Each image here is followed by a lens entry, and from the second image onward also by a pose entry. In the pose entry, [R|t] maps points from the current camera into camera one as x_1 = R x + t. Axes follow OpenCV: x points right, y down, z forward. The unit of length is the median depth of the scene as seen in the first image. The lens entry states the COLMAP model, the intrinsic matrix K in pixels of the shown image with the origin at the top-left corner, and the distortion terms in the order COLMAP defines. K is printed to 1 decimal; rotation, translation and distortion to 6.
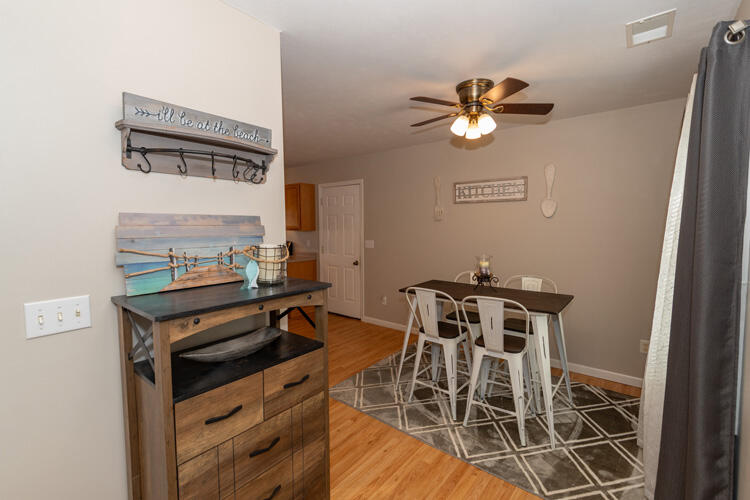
lens RADIAL K [[334.4, 0, 372.4], [0, 334.4, 246.9], [0, 0, 1]] dist [-0.002250, -0.001076]
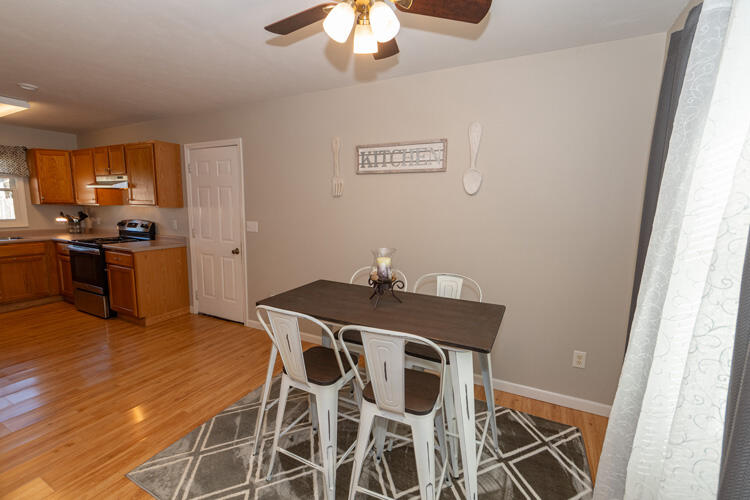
lens RADIAL K [[334.4, 0, 372.9], [0, 334.4, 250.9], [0, 0, 1]] dist [-0.002250, -0.001076]
pose [[0.975623, -0.010816, 0.219189, 0.161843], [-0.005214, 0.997360, 0.072423, -0.016498], [-0.219394, -0.071800, 0.972991, 0.348626]]
